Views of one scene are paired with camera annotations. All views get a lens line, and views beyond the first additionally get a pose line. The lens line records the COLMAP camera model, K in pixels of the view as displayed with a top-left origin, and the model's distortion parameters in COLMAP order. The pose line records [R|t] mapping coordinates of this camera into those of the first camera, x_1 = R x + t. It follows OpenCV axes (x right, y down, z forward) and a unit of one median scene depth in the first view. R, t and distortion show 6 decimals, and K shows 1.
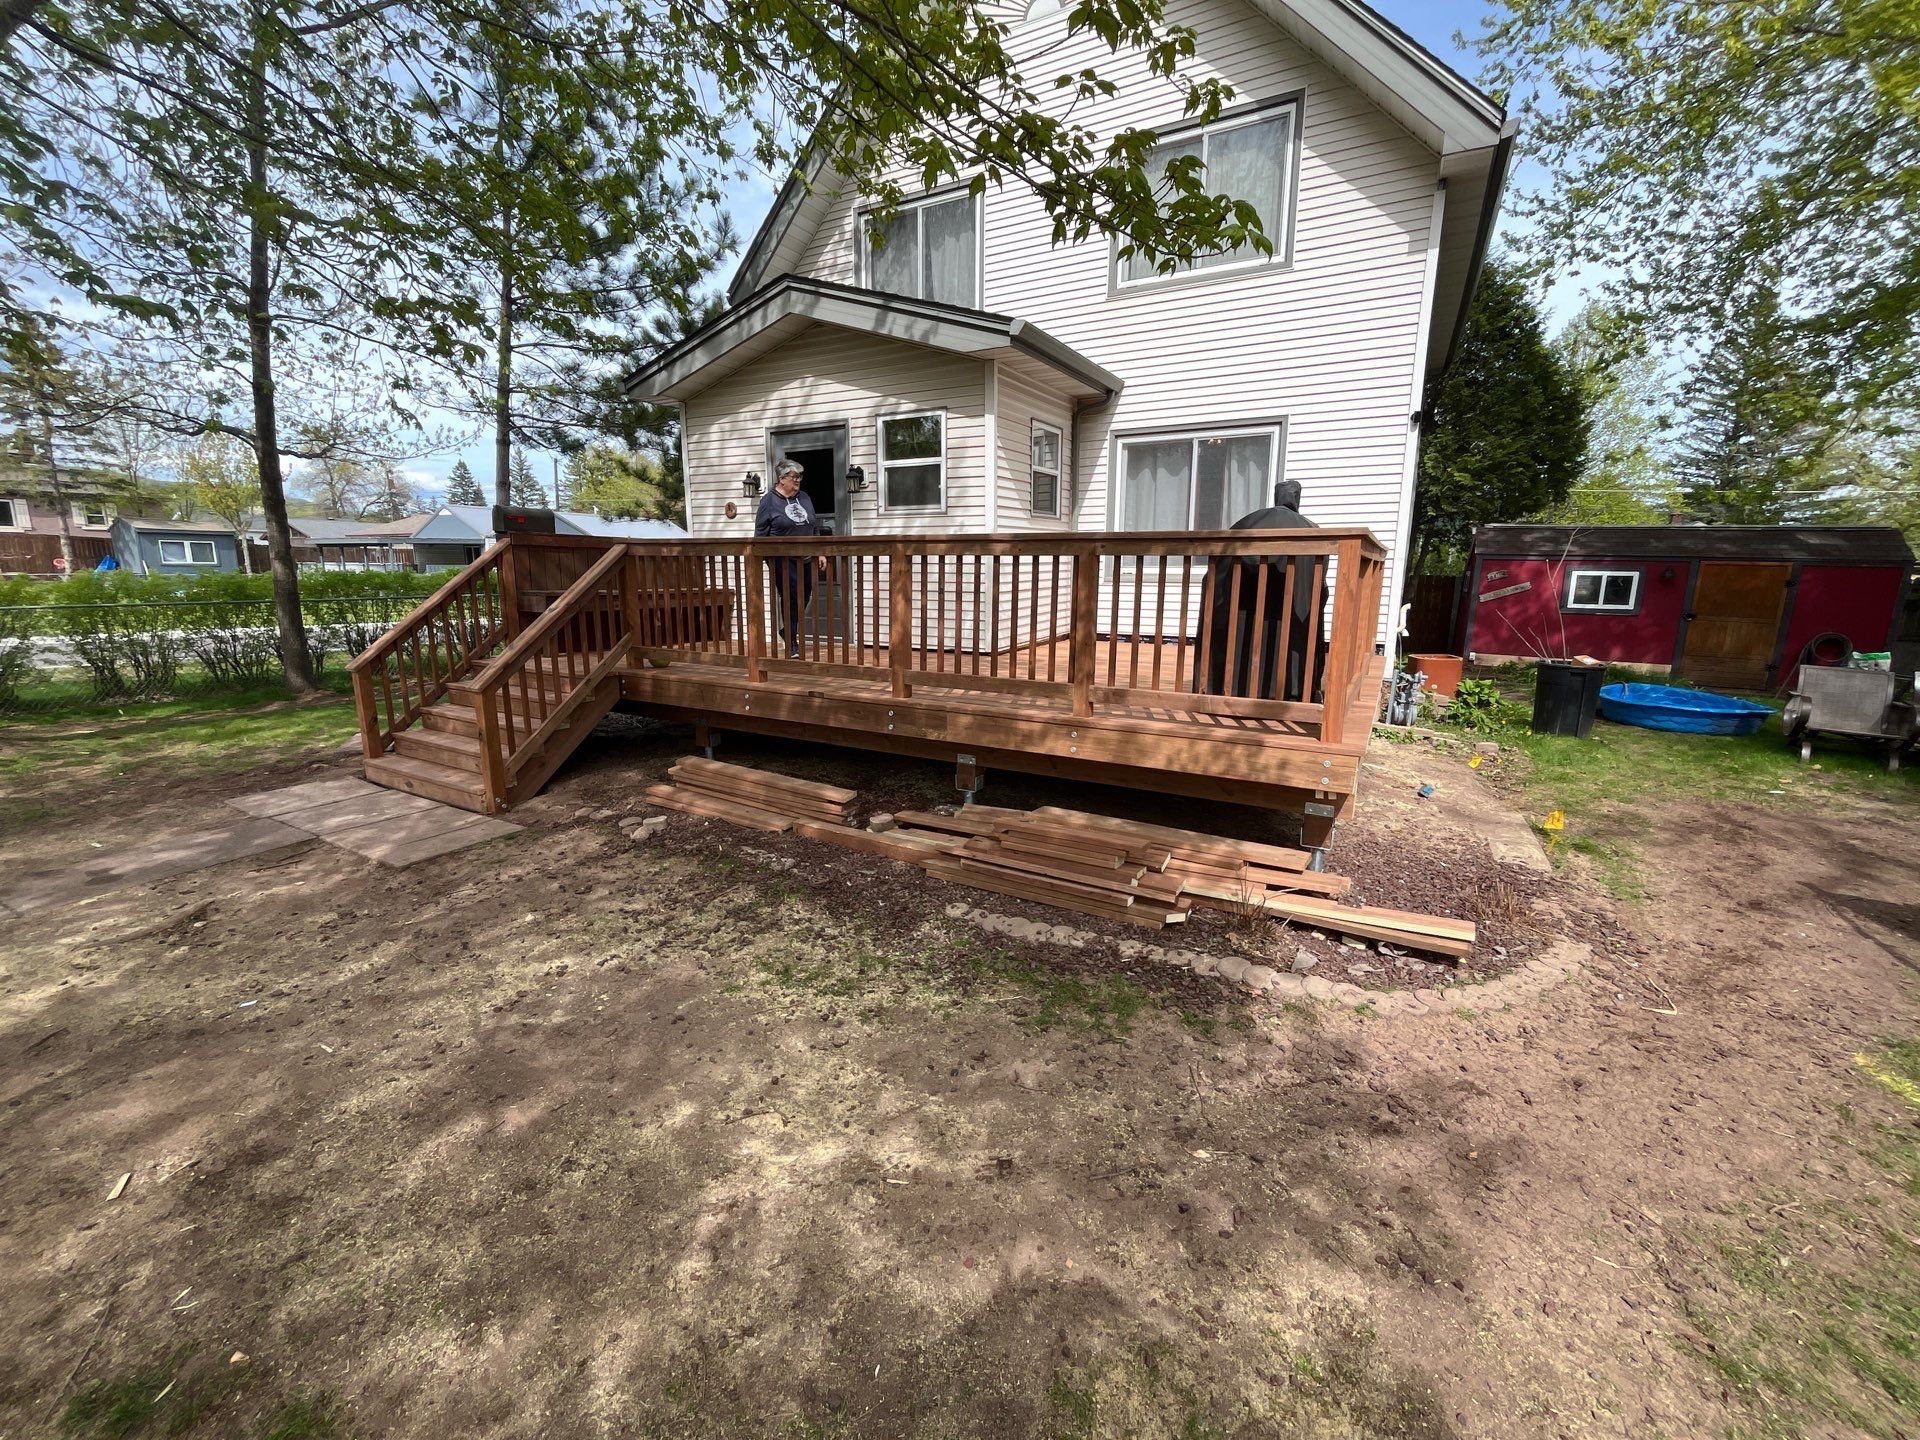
lens RADIAL K [[767.0, 0, 958.4], [0, 767.0, 718.0], [0, 0, 1]] dist [-0.005980, -0.000351]
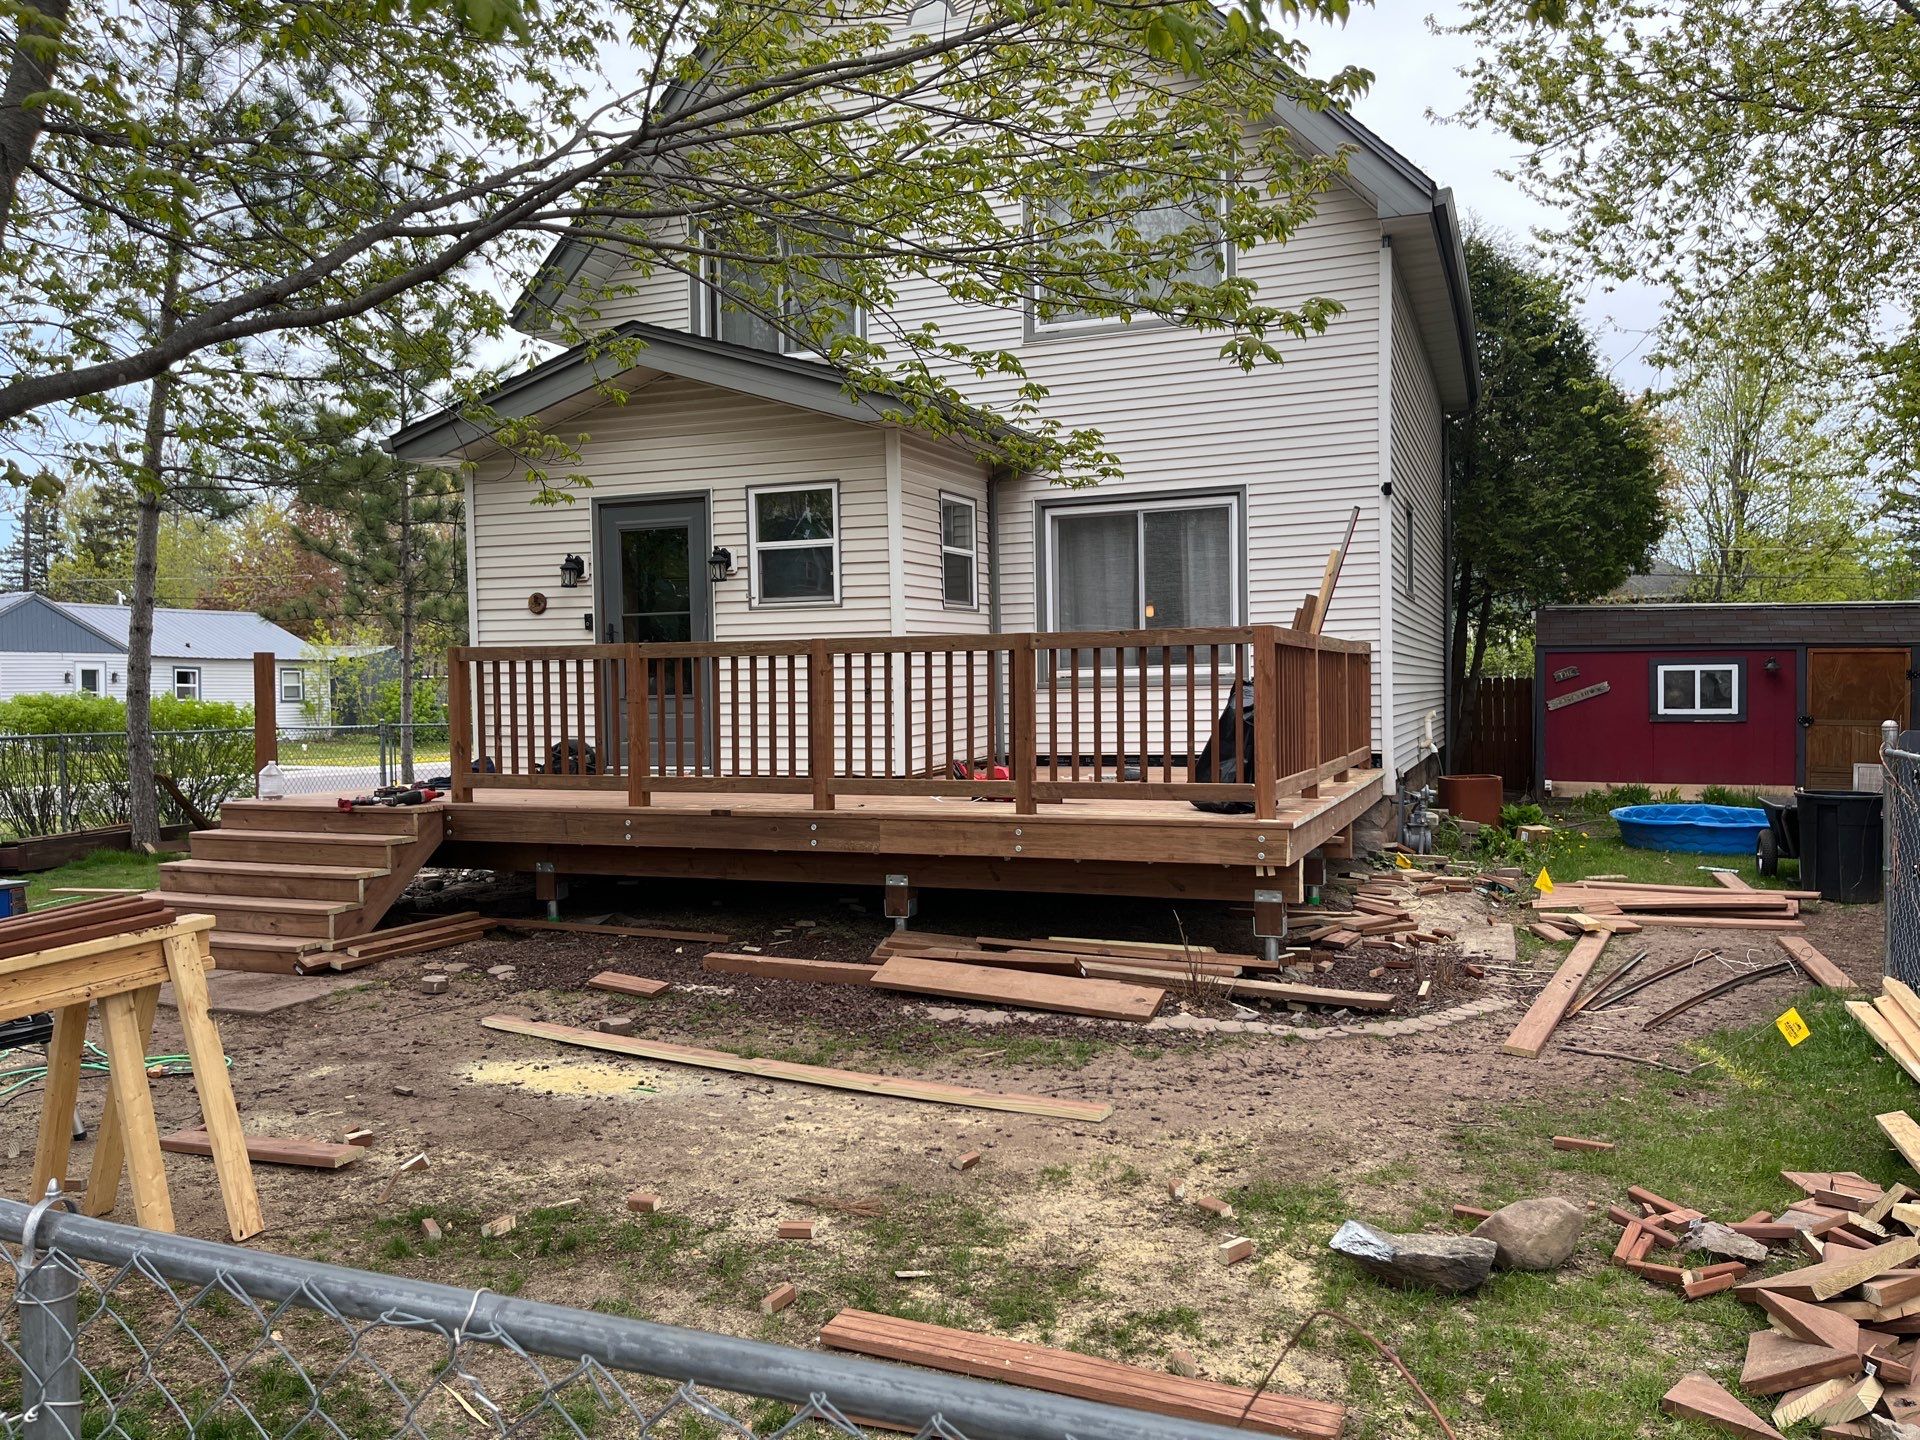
lens RADIAL K [[1420.4, 0, 960.0], [0, 1420.4, 720.0], [0, 0, 1]] dist [0.070166, -0.092674]
pose [[0.990766, -0.023387, 0.133551, -0.089538], [0.046038, 0.984517, -0.169133, 0.103578], [-0.127528, 0.173720, 0.976503, -0.428935]]
